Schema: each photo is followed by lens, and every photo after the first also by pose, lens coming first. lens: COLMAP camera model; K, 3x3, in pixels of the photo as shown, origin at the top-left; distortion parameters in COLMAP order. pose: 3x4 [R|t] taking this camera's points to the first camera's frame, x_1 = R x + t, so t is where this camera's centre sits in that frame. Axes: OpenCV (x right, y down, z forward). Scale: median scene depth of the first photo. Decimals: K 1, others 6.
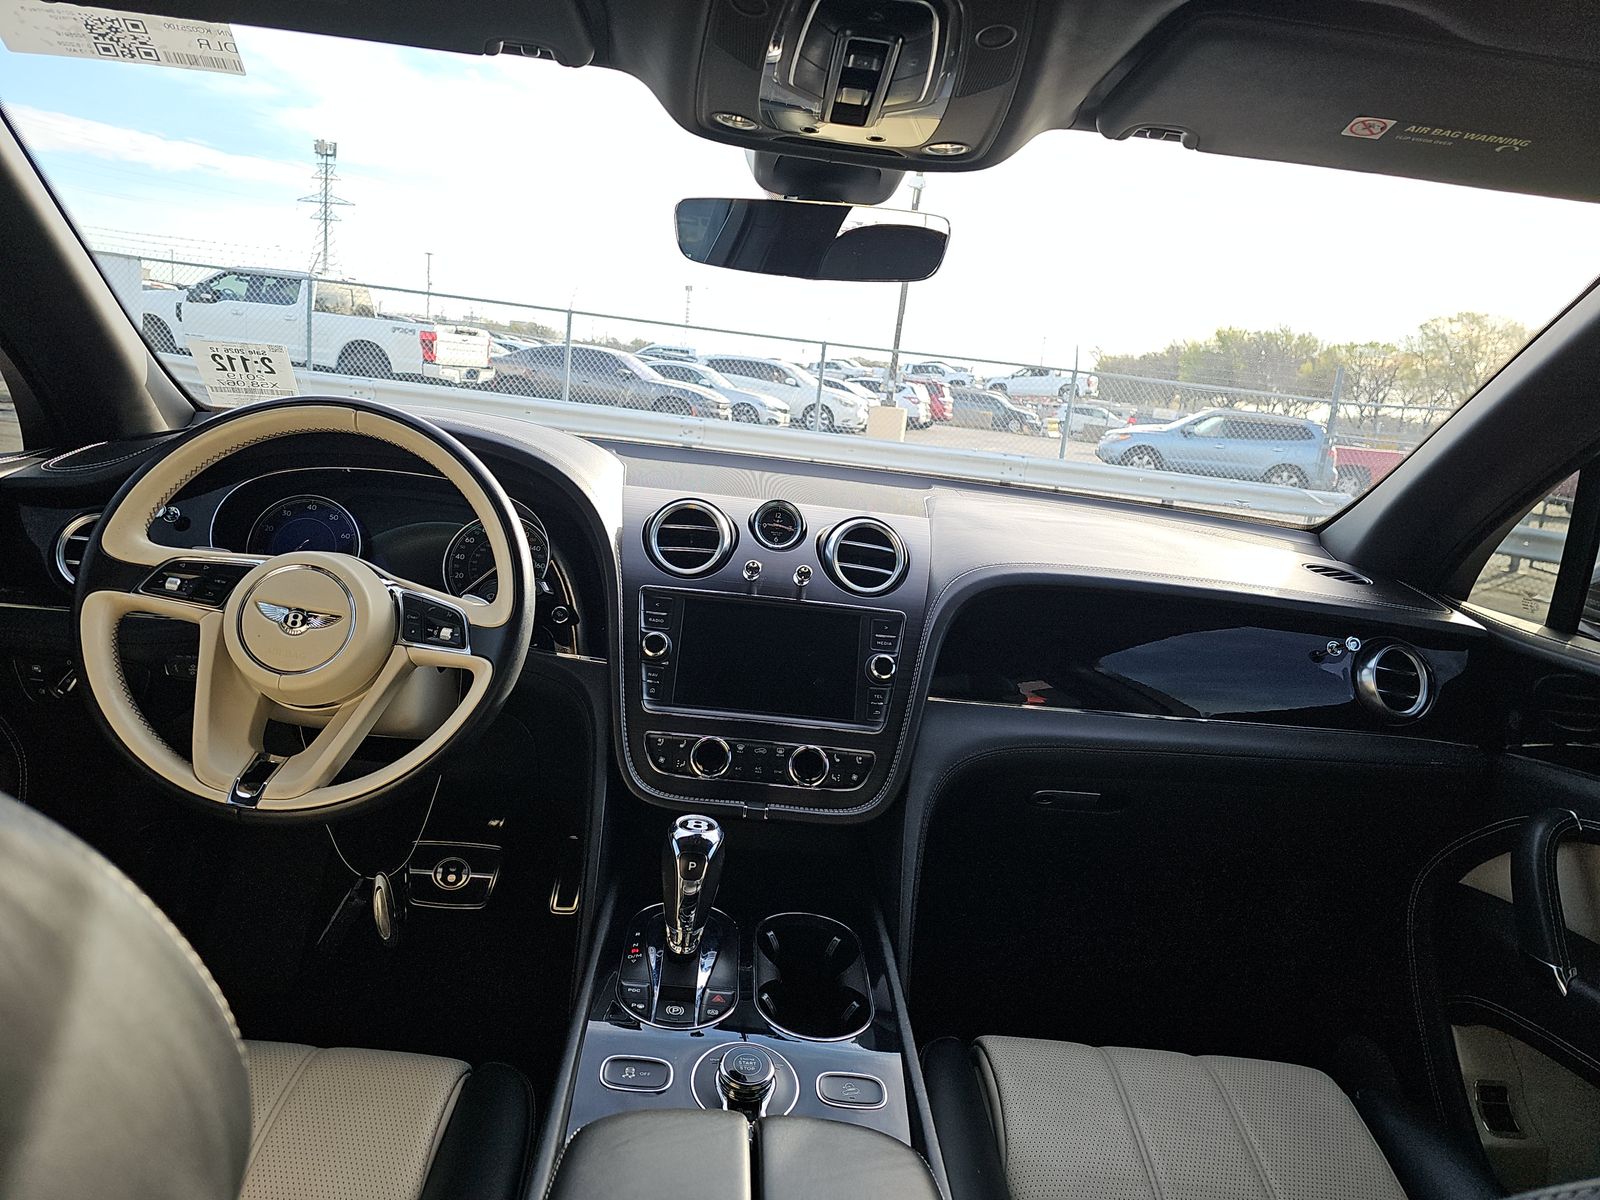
lens RADIAL K [[1059.4, 0, 800.0], [0, 1059.4, 600.0], [0, 0, 1]] dist [-0.000189, -0.000601]
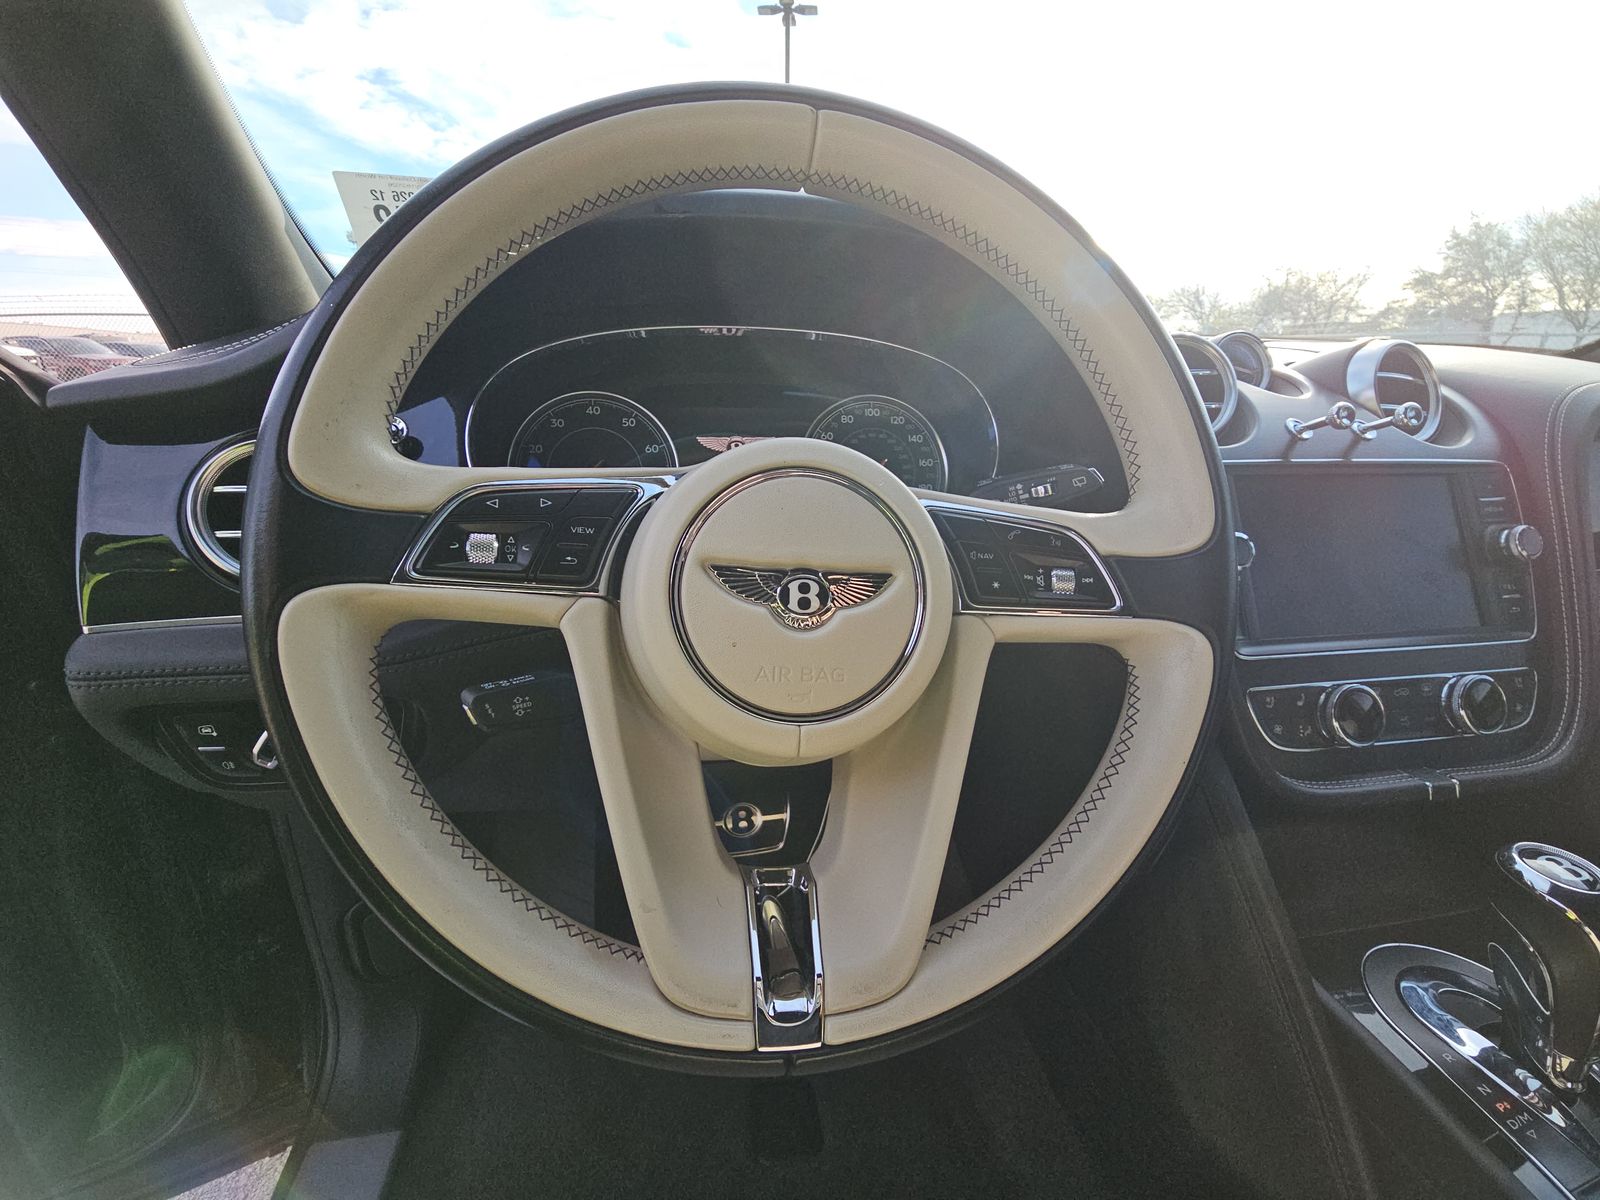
lens RADIAL K [[644.1, 0, 800.0], [0, 644.1, 600.0], [0, 0, 1]] dist [-0.000899, -0.000071]
pose [[0.985761, -0.129797, 0.106902, -0.492142], [0.113494, 0.982666, 0.146582, -0.018658], [-0.124075, -0.132362, 0.983405, 0.715083]]
